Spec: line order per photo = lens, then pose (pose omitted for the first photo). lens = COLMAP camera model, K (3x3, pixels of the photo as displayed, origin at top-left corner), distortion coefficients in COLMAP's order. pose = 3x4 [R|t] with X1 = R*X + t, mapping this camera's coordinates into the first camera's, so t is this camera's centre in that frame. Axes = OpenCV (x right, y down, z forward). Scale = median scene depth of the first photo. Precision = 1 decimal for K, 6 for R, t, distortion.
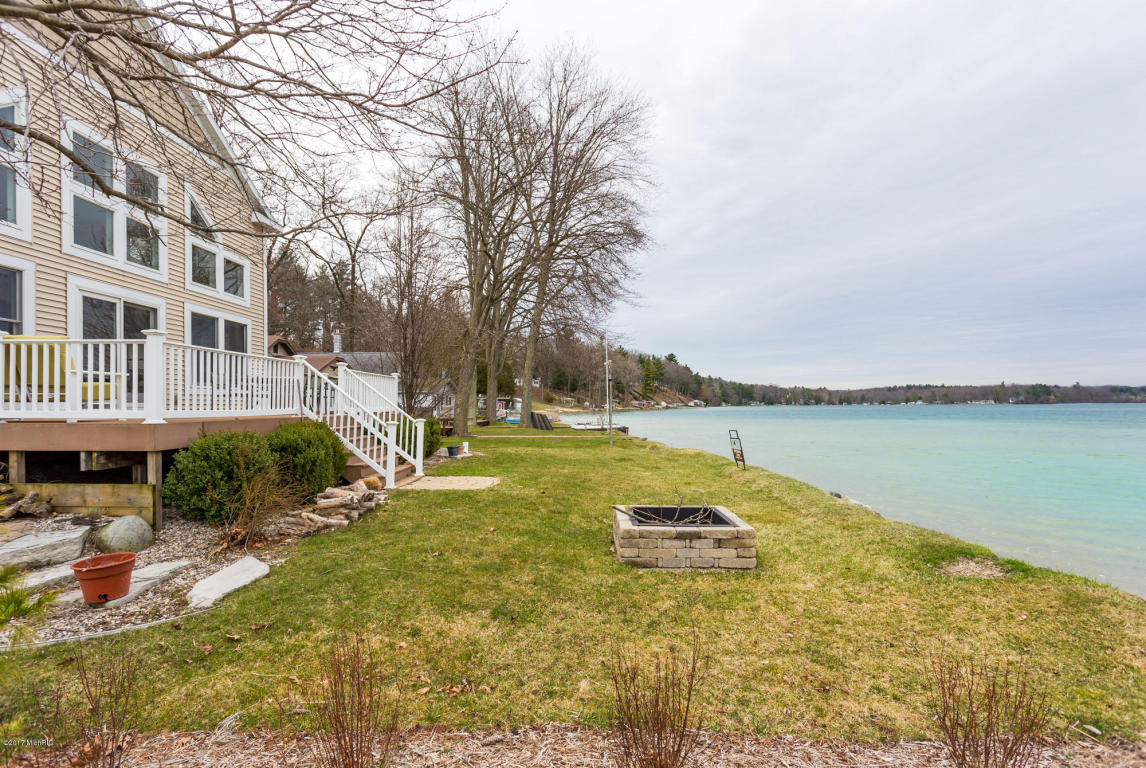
lens RADIAL K [[561.1, 0, 539.9], [0, 561.1, 408.7], [0, 0, 1]] dist [0.002401, -0.000195]
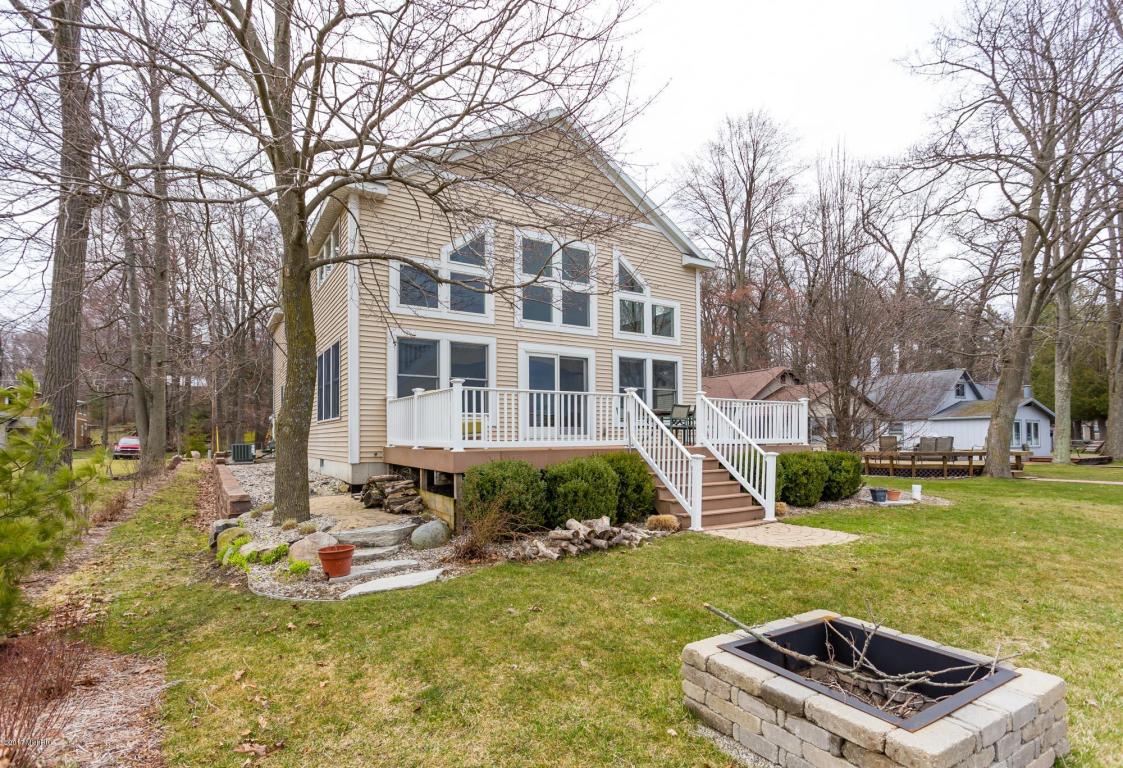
lens RADIAL K [[538.9, 0, 534.1], [0, 538.9, 435.6], [0, 0, 1]] dist [-0.009944, 0.000236]
pose [[0.567407, -0.002606, -0.823433, 0.246595], [-0.001942, 0.999988, -0.004503, -0.003103], [0.823435, 0.004154, 0.567395, 0.256422]]
